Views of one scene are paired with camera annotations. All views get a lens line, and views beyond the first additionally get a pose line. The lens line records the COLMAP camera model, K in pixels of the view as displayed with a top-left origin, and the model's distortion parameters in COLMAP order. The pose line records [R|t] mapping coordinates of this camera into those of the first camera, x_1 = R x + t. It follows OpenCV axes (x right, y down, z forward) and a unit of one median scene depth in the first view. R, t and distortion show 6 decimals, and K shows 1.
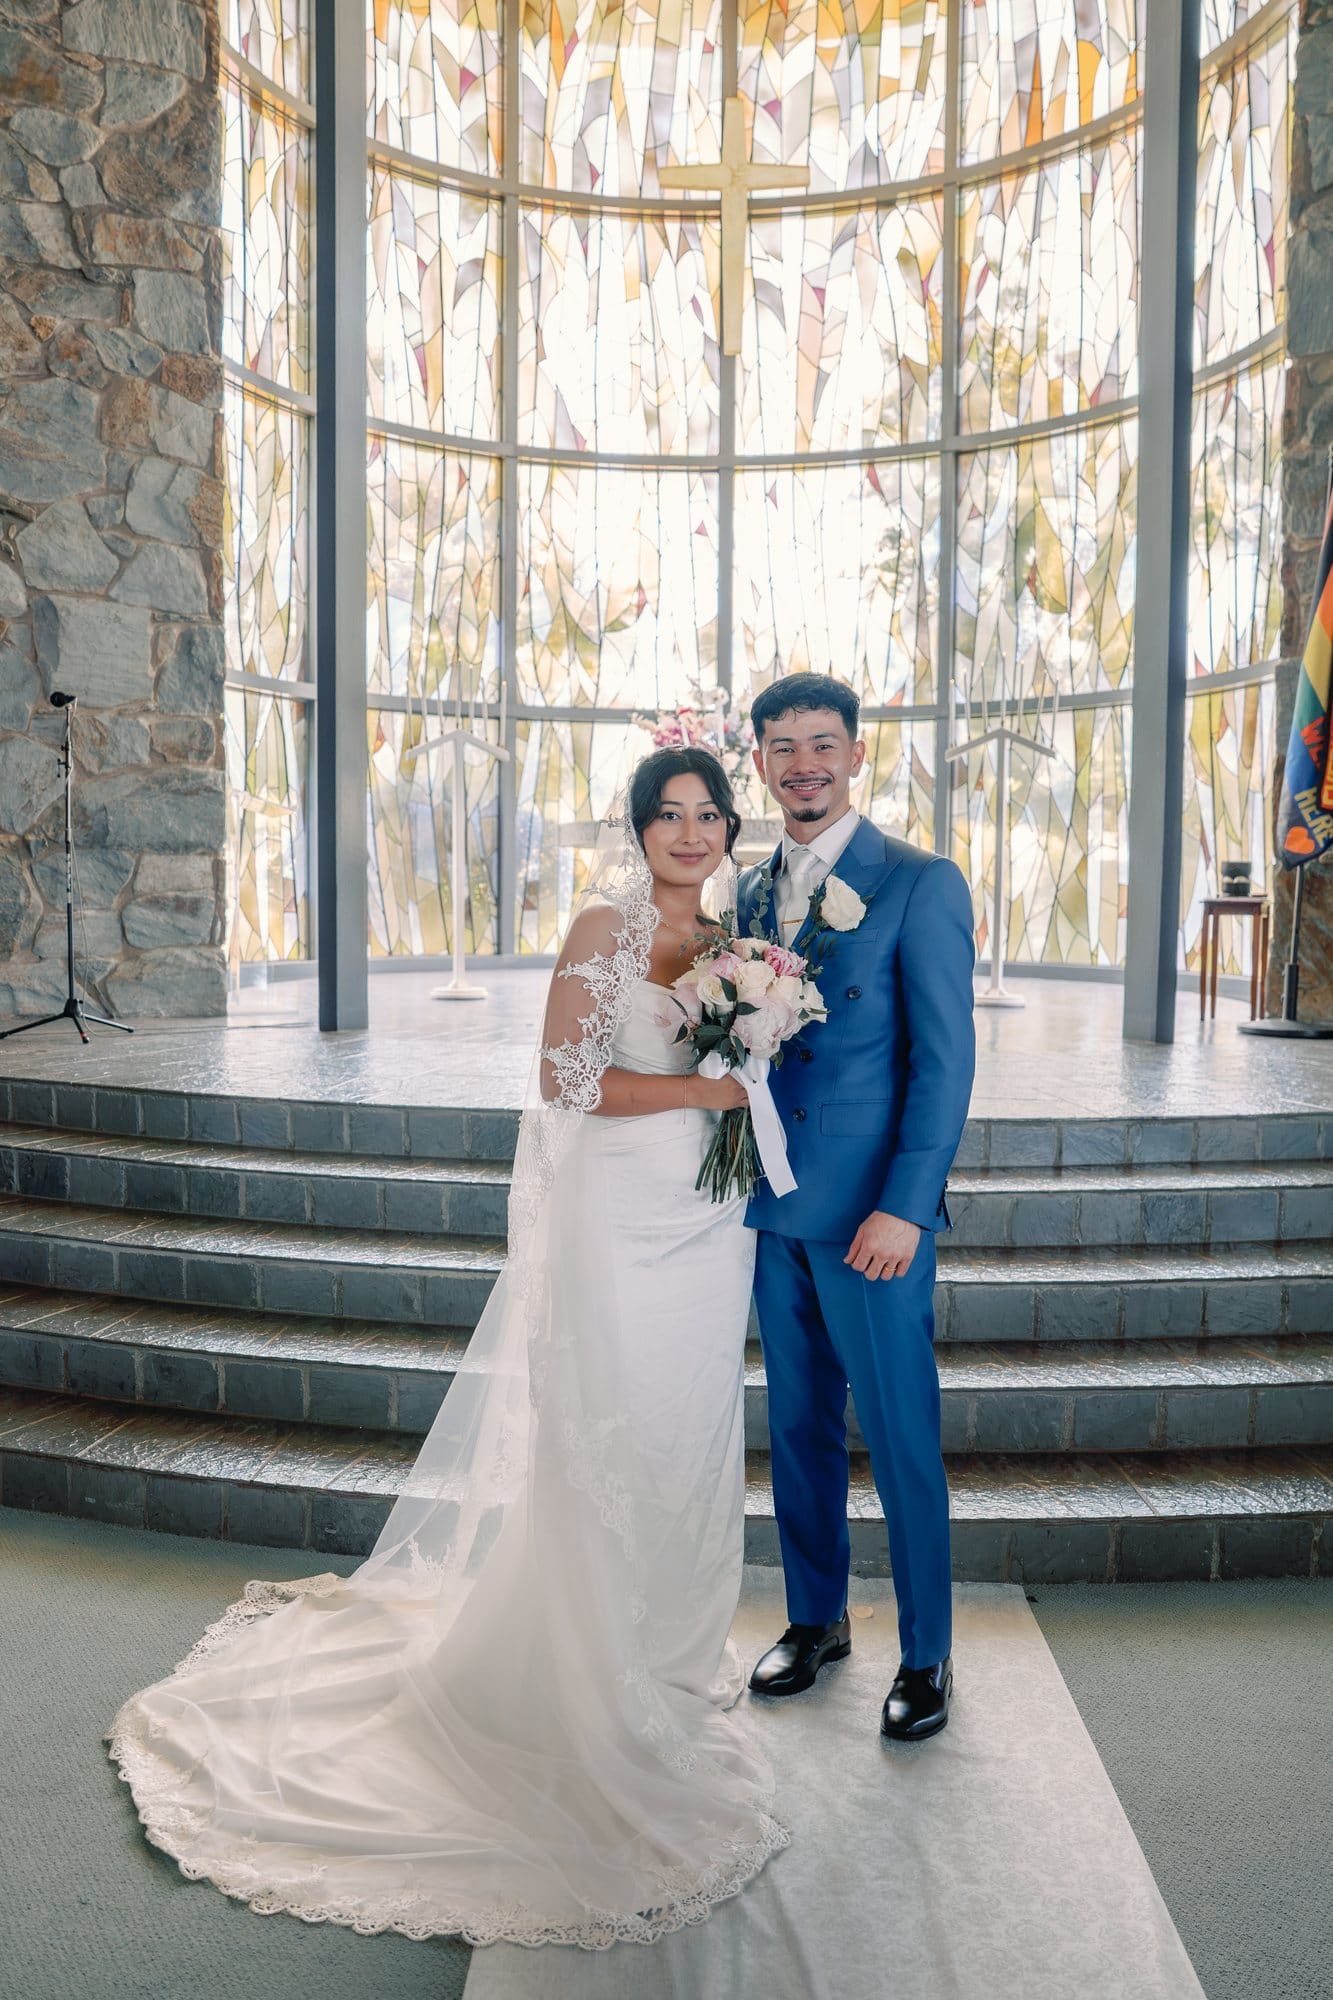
lens RADIAL K [[1525.2, 0, 575.5], [0, 1525.2, 1023.4], [0, 0, 1]] dist [-0.116999, 0.077301]
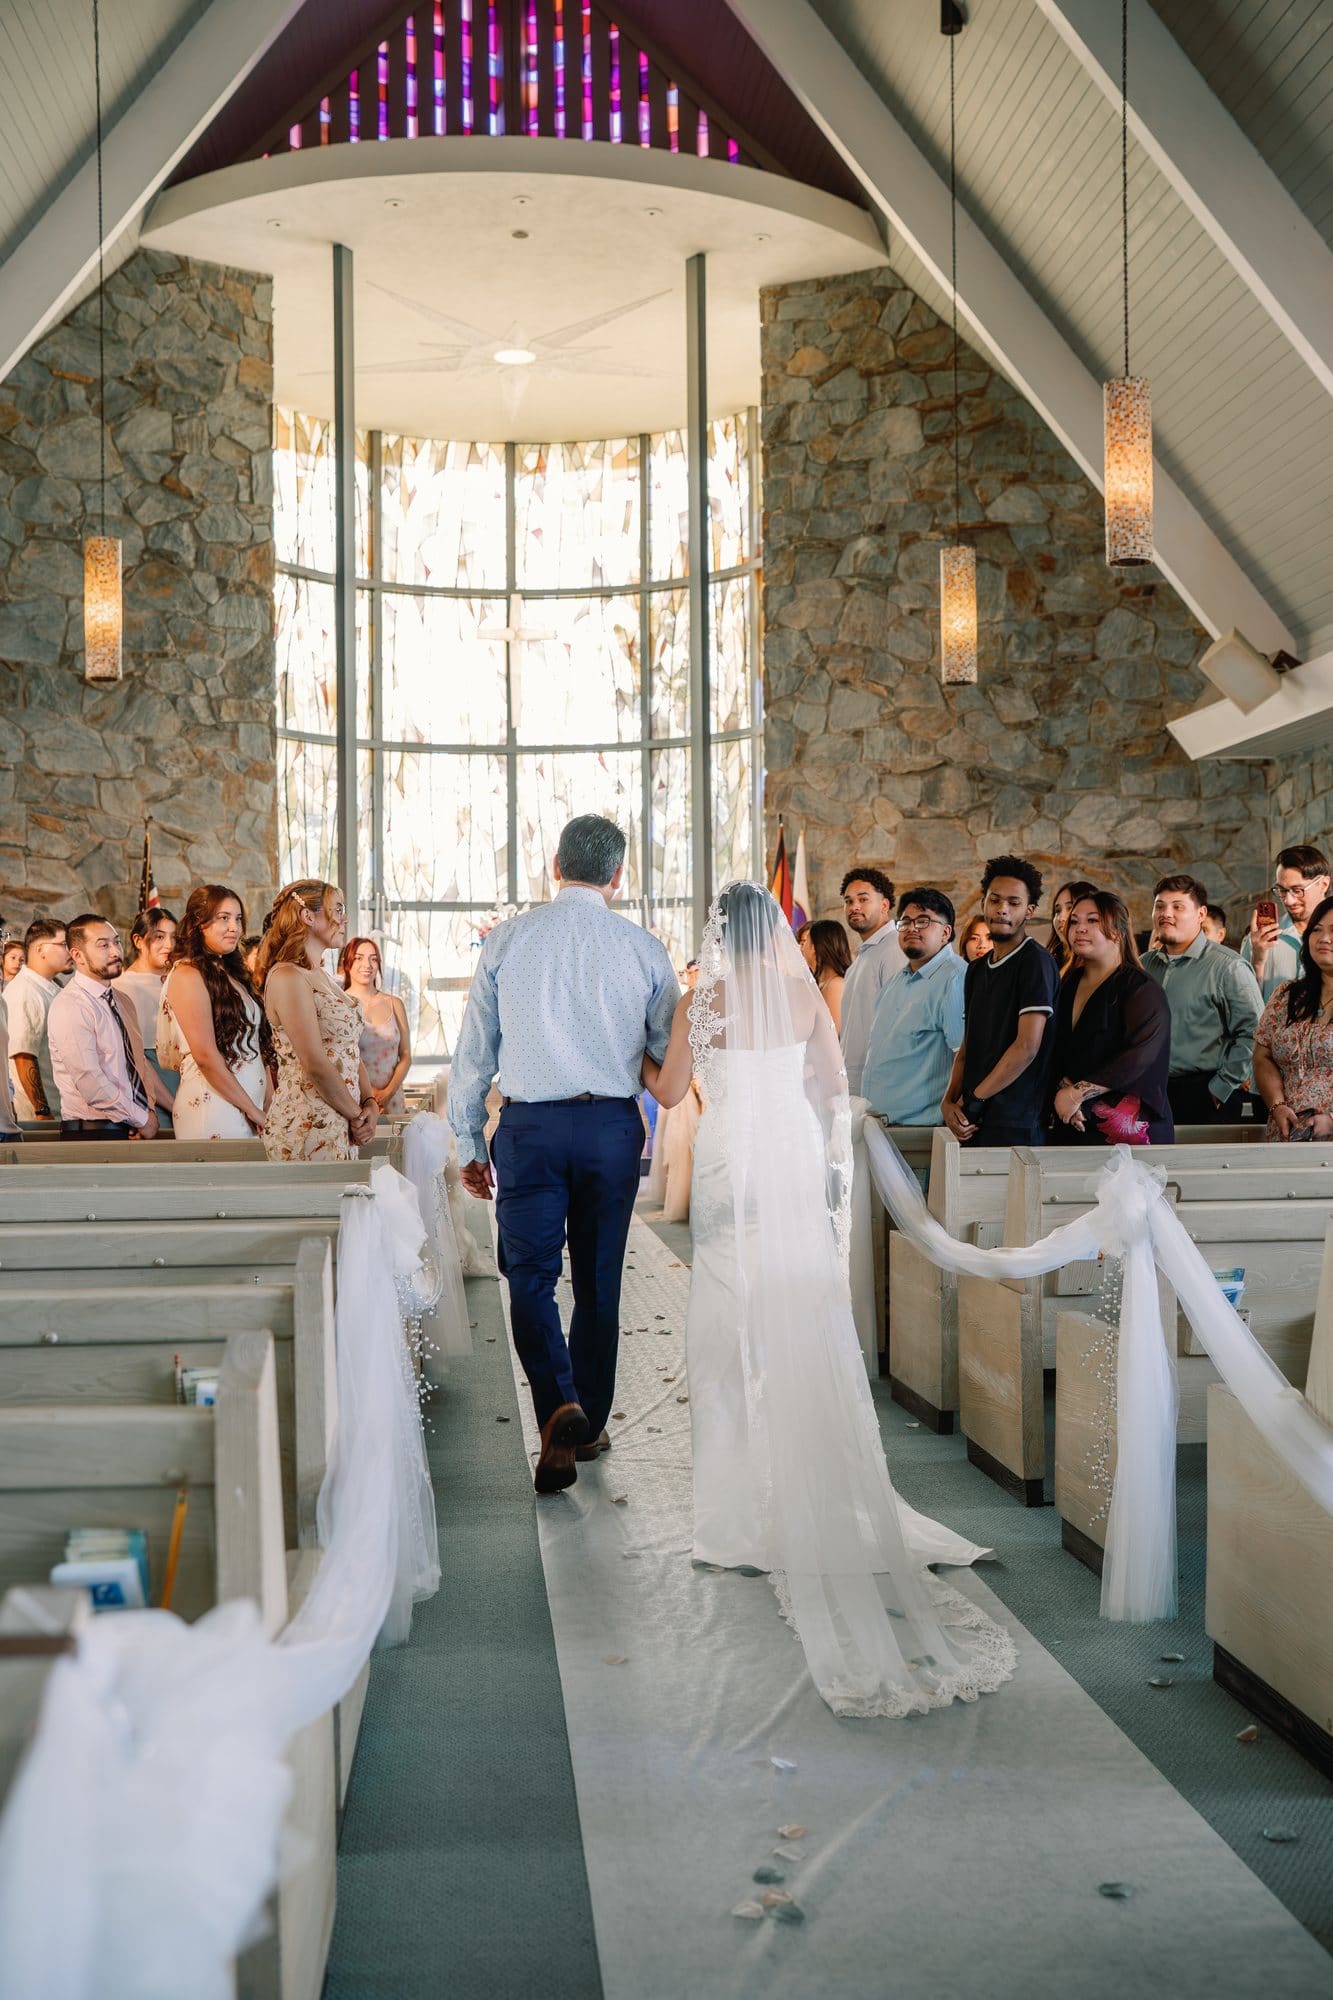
lens RADIAL K [[1880.5, 0, 658.9], [0, 1880.5, 1044.5], [0, 0, 1]] dist [-0.106339, 0.170656]
pose [[0.983609, -0.016749, 0.179535, -0.126577], [0.030563, 0.996756, -0.074454, 0.110591], [-0.177706, 0.078721, 0.980930, -1.116646]]
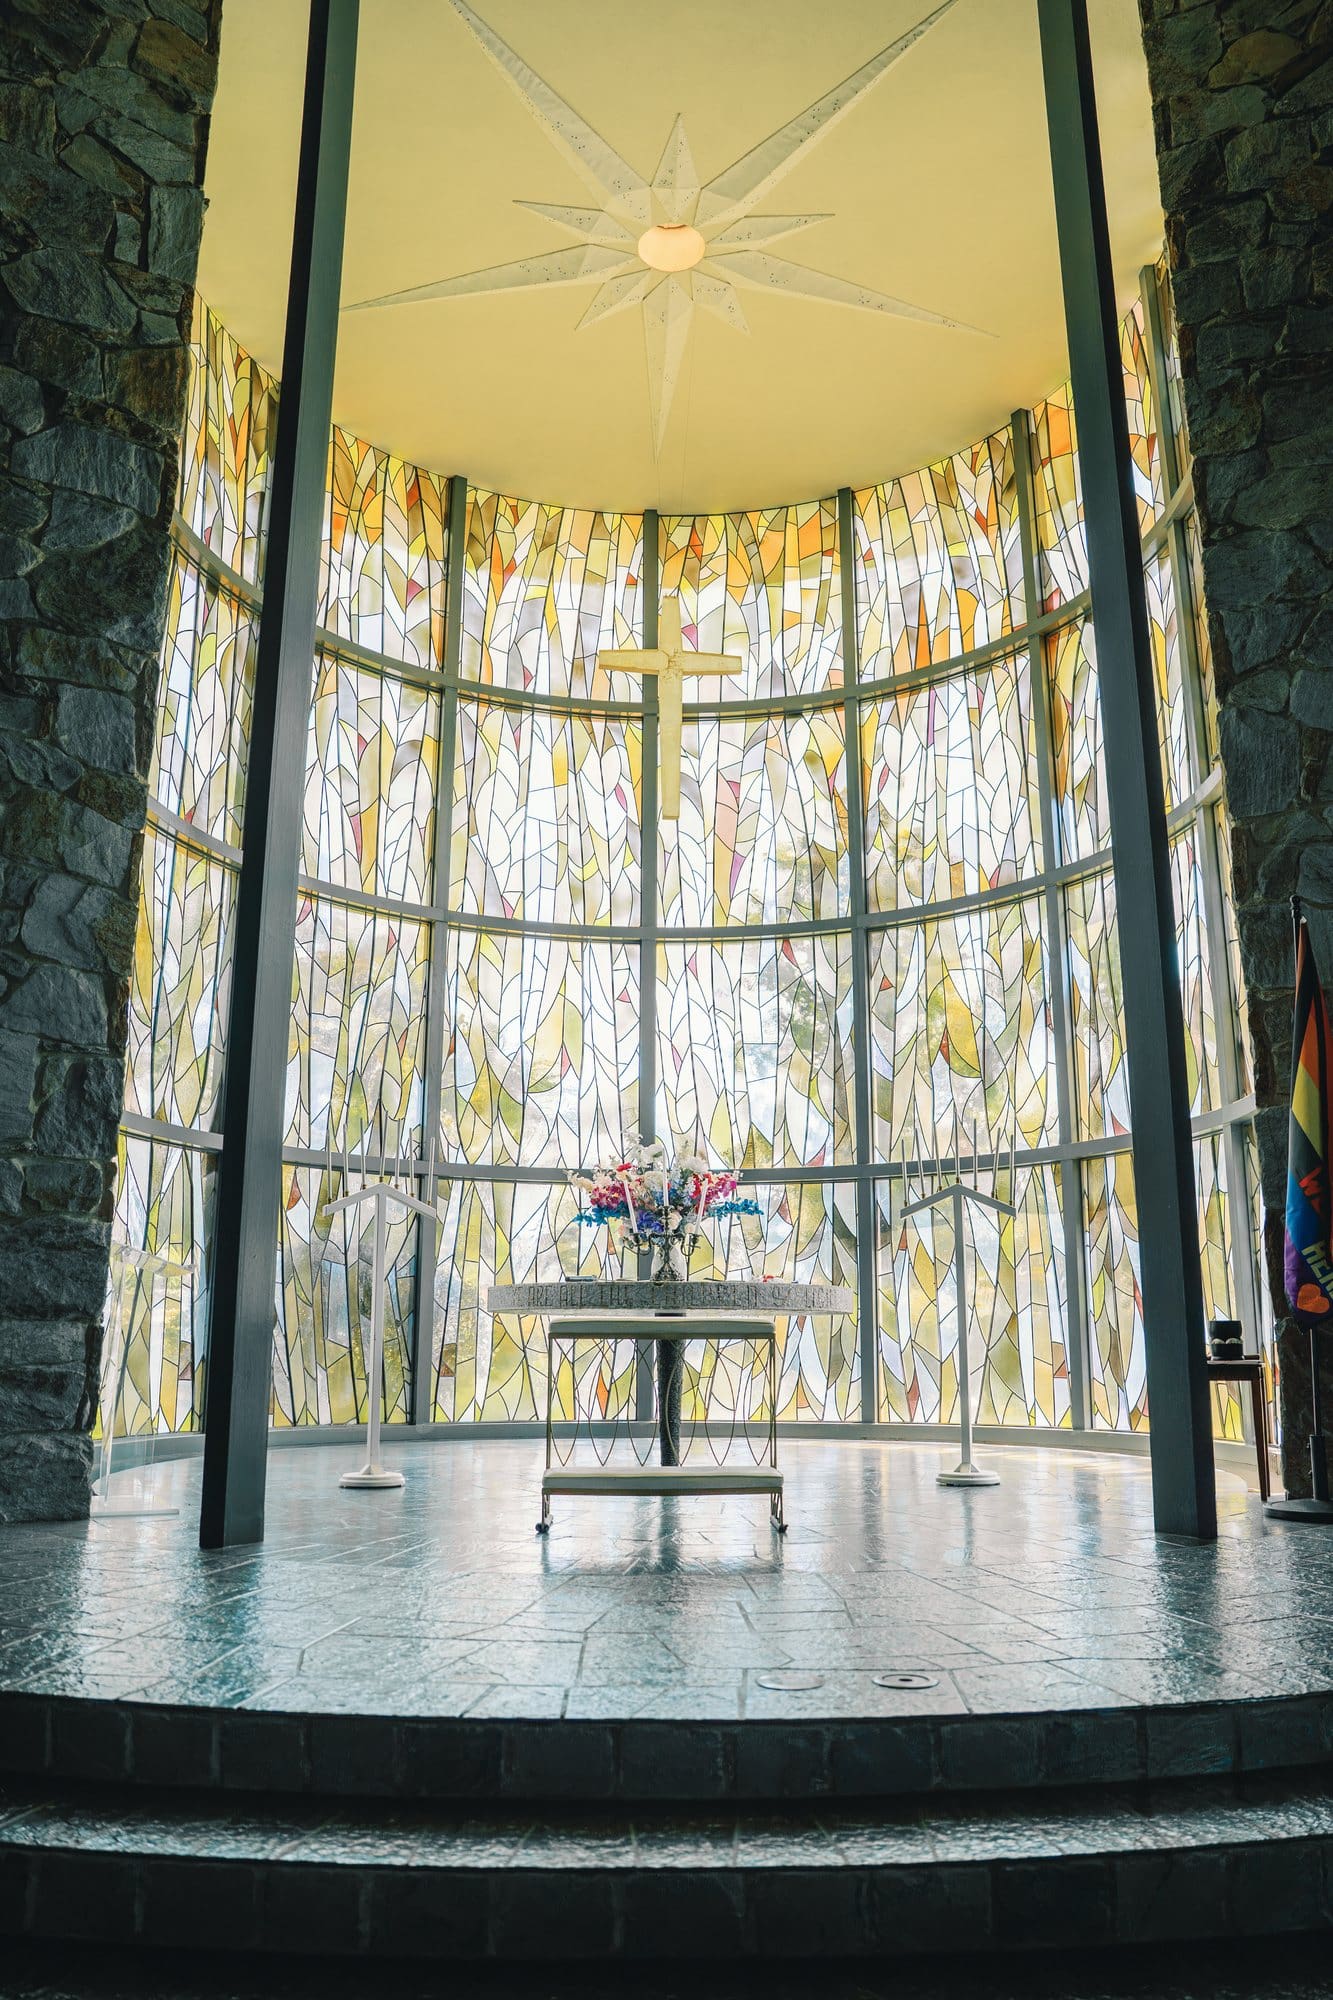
lens RADIAL K [[1371.4, 0, 670.4], [0, 1371.4, 1034.4], [0, 0, 1]] dist [-0.118975, 0.092527]
pose [[0.989914, 0.025311, 0.139390, -0.017684], [0.018208, 0.953019, -0.302364, -0.021951], [-0.140495, 0.301852, 0.942946, 0.137918]]
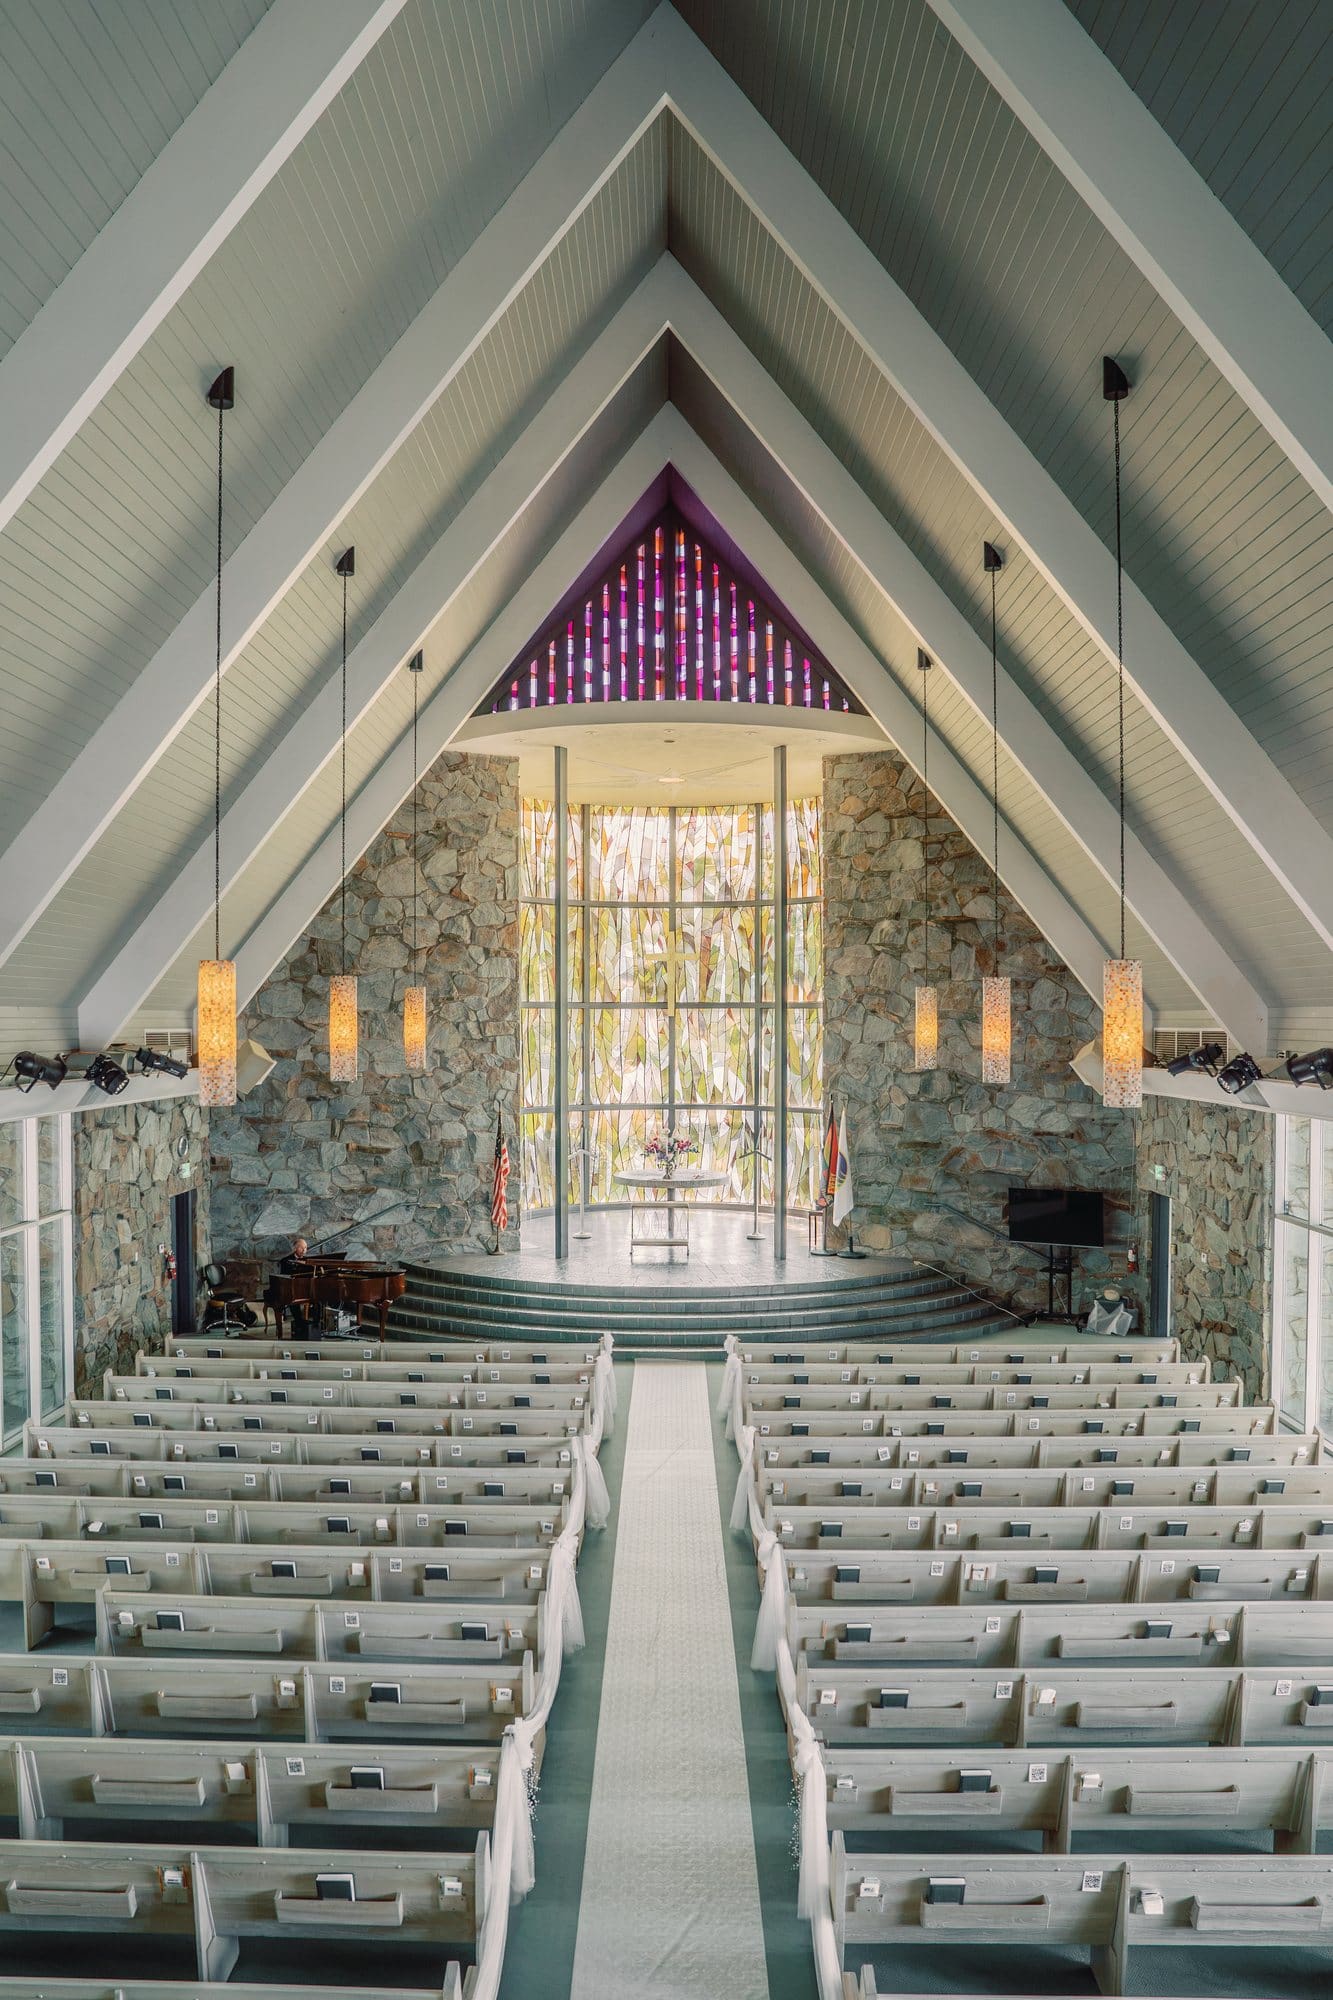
lens RADIAL K [[1371.4, 0, 670.4], [0, 1371.4, 1034.4], [0, 0, 1]] dist [-0.118975, 0.092527]
pose [[0.996924, -0.006311, 0.078123, -0.093233], [0.012090, 0.997205, -0.073728, -0.179006], [-0.077439, 0.074446, 0.994214, -1.452696]]
